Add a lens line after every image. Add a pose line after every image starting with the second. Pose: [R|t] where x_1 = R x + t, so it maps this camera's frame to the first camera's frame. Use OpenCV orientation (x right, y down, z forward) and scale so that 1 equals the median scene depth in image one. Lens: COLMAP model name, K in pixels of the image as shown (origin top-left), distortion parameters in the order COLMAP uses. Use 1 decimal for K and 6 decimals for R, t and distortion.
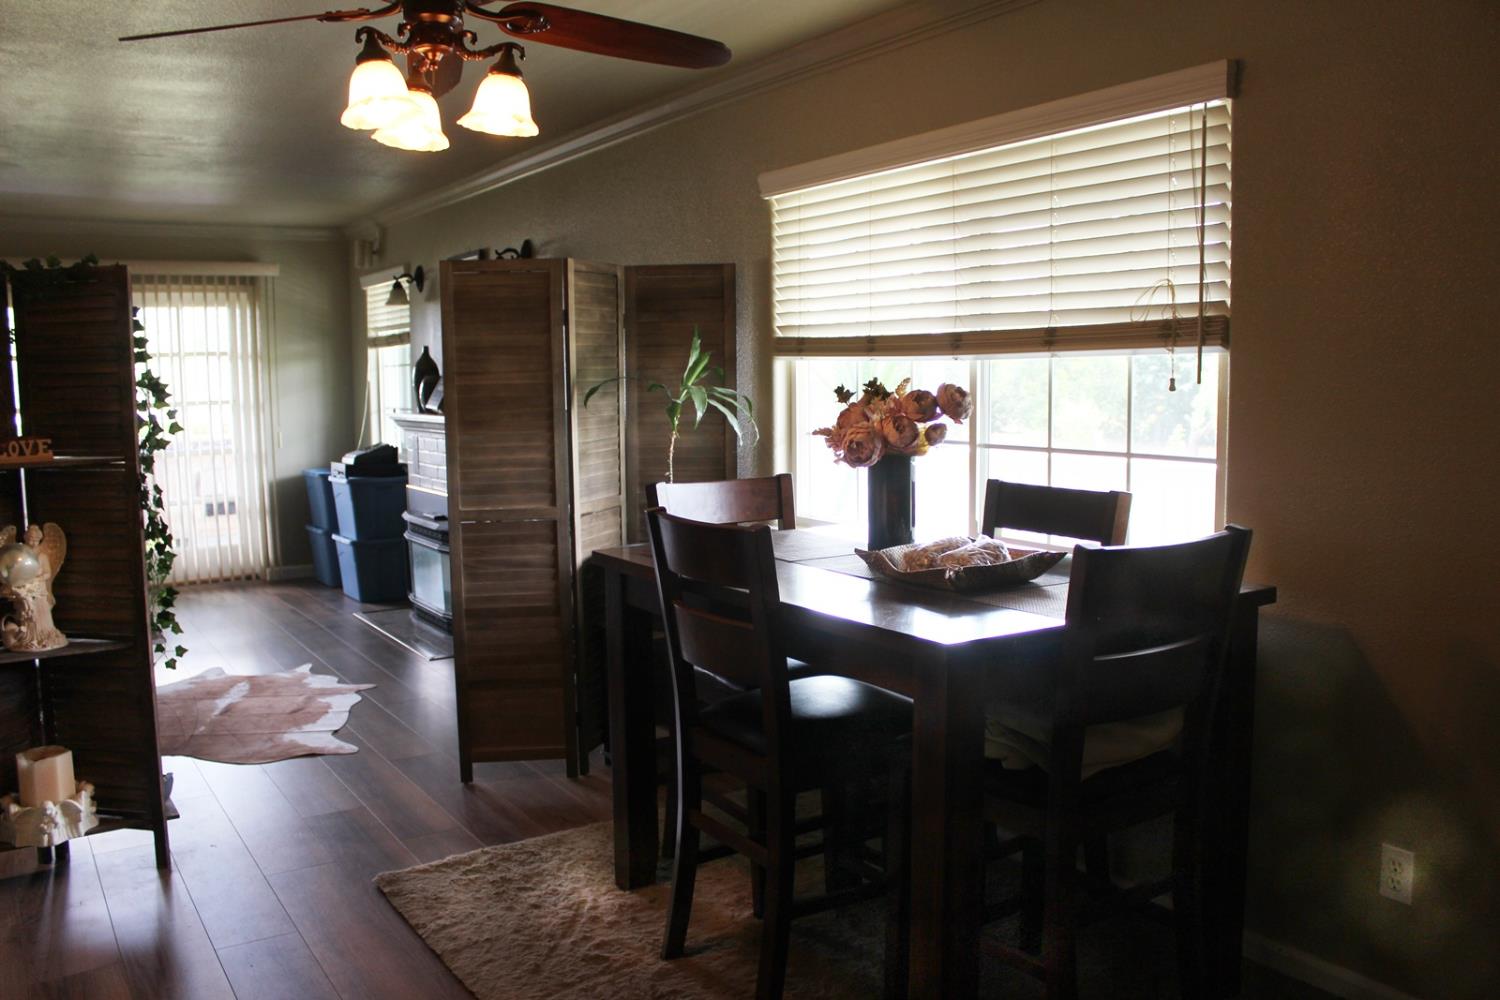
lens RADIAL K [[1270.4, 0, 746.7], [0, 1270.4, 499.4], [0, 0, 1]] dist [-0.176613, 0.176180]
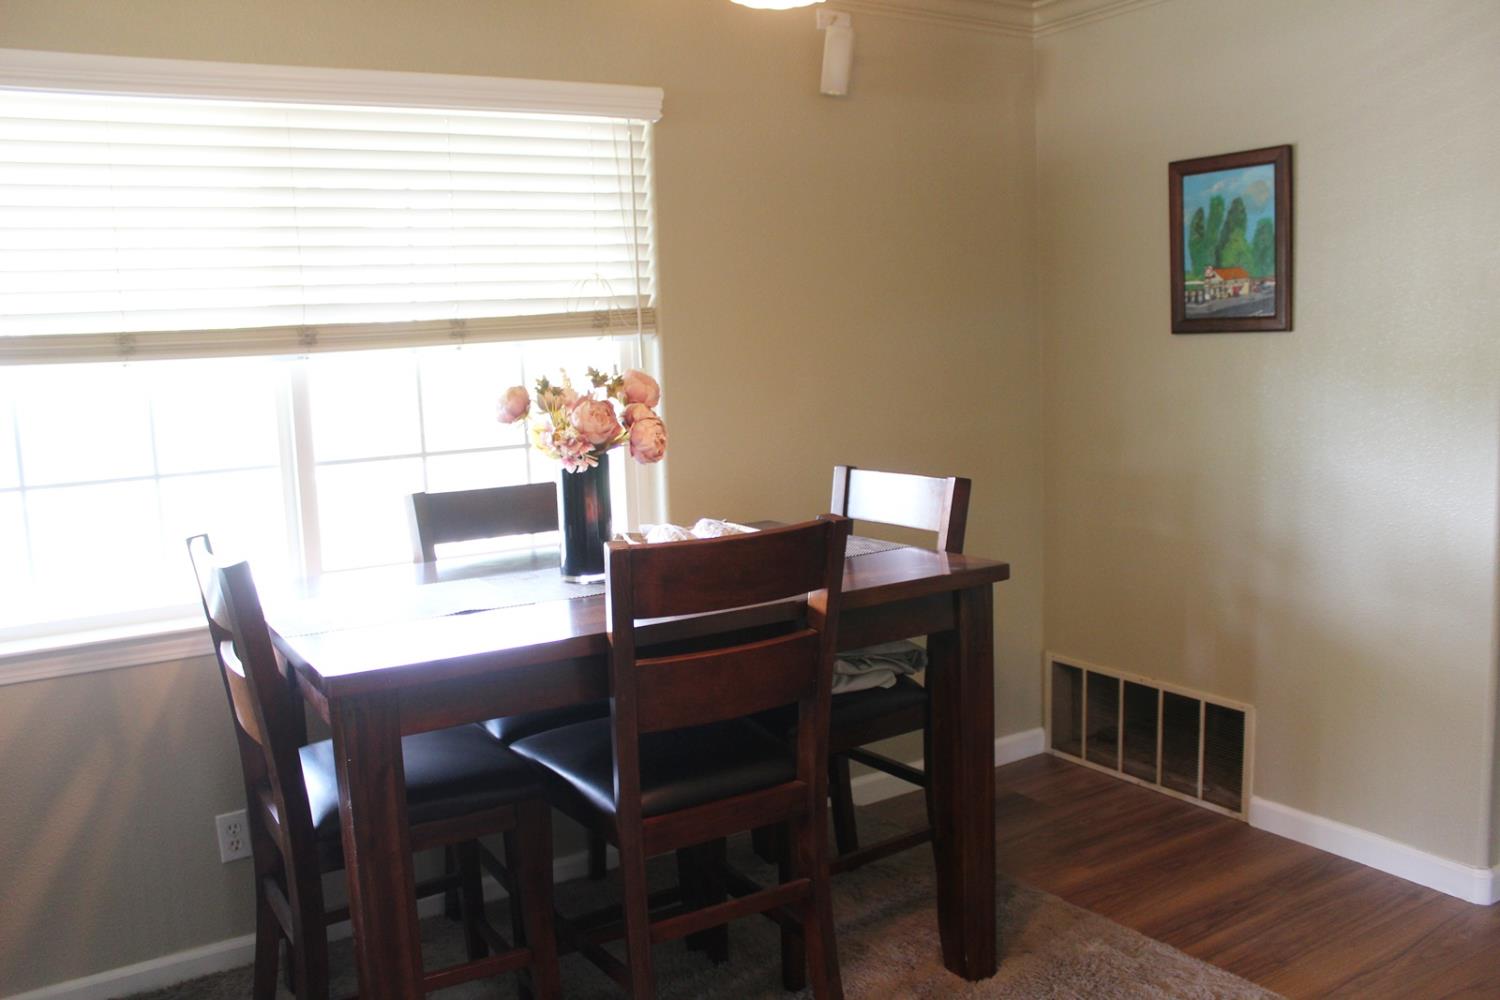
lens RADIAL K [[1270.4, 0, 746.7], [0, 1270.4, 499.4], [0, 0, 1]] dist [-0.176613, 0.176180]
pose [[-0.003076, -0.093810, 0.995585, -0.766630], [0.149077, 0.984422, 0.093218, -0.067740], [-0.988821, 0.148706, 0.010957, 0.896118]]
